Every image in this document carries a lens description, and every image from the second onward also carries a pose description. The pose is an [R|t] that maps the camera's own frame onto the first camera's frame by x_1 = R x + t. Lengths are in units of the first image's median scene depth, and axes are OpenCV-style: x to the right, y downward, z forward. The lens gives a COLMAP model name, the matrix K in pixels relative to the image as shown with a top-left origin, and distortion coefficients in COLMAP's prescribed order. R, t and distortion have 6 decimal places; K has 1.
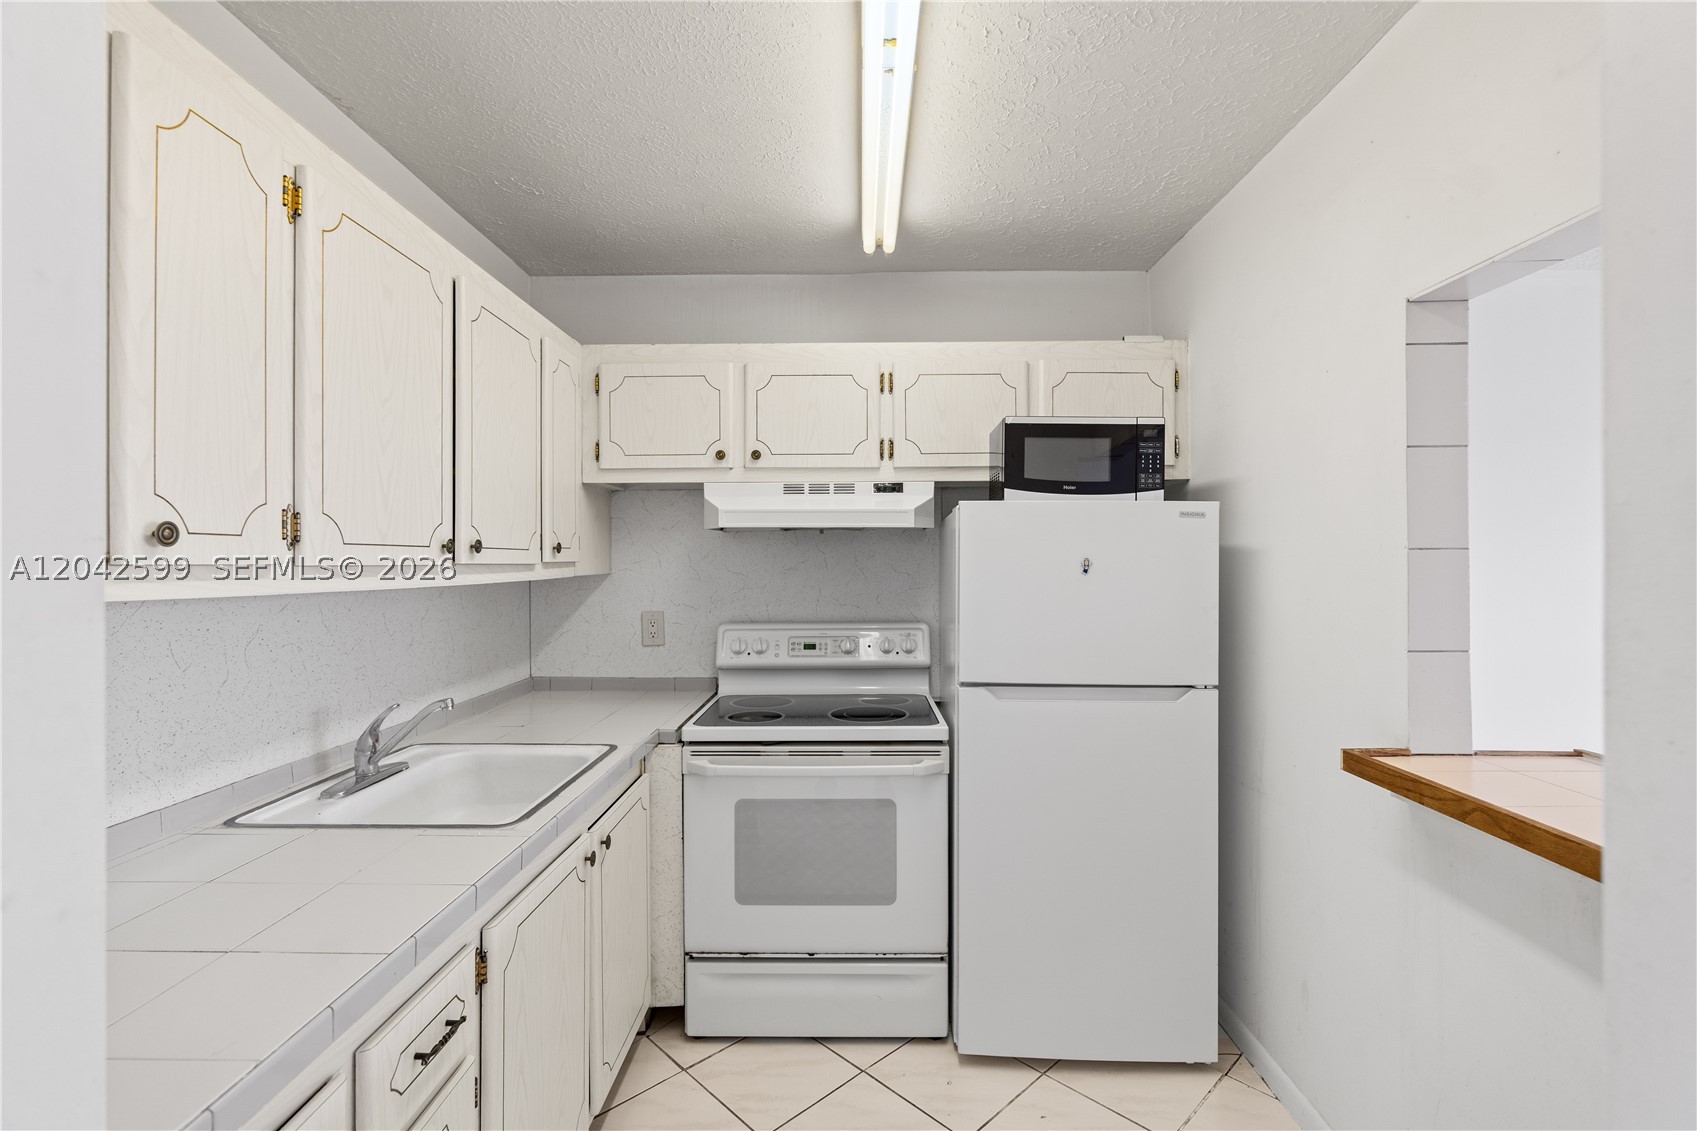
lens RADIAL K [[771.8, 0, 848.5], [0, 771.8, 565.5], [0, 0, 1]] dist [0.001705, 0.000298]
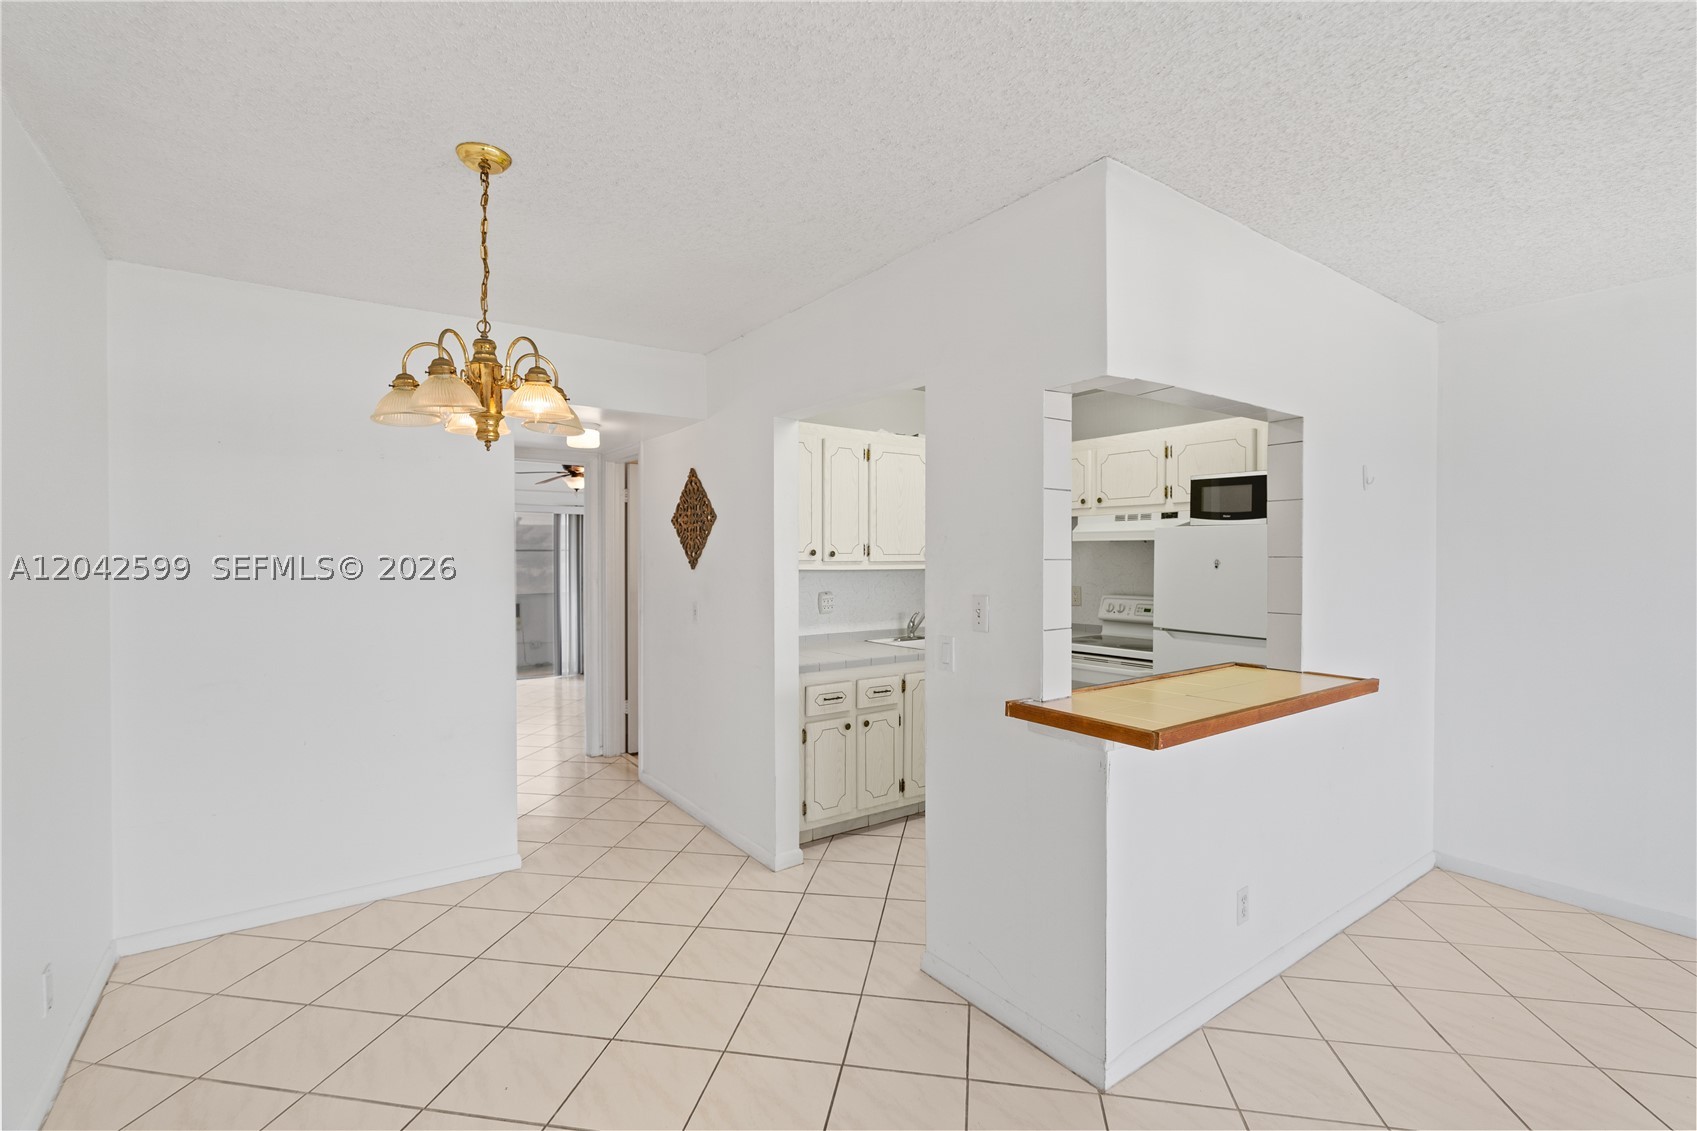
lens RADIAL K [[771.8, 0, 848.5], [0, 771.8, 565.5], [0, 0, 1]] dist [0.001705, 0.000298]
pose [[0.595165, 0.013185, -0.803496, 0.984076], [-0.001547, 0.999882, 0.015262, -0.016922], [0.803602, -0.007841, 0.595115, -0.550248]]
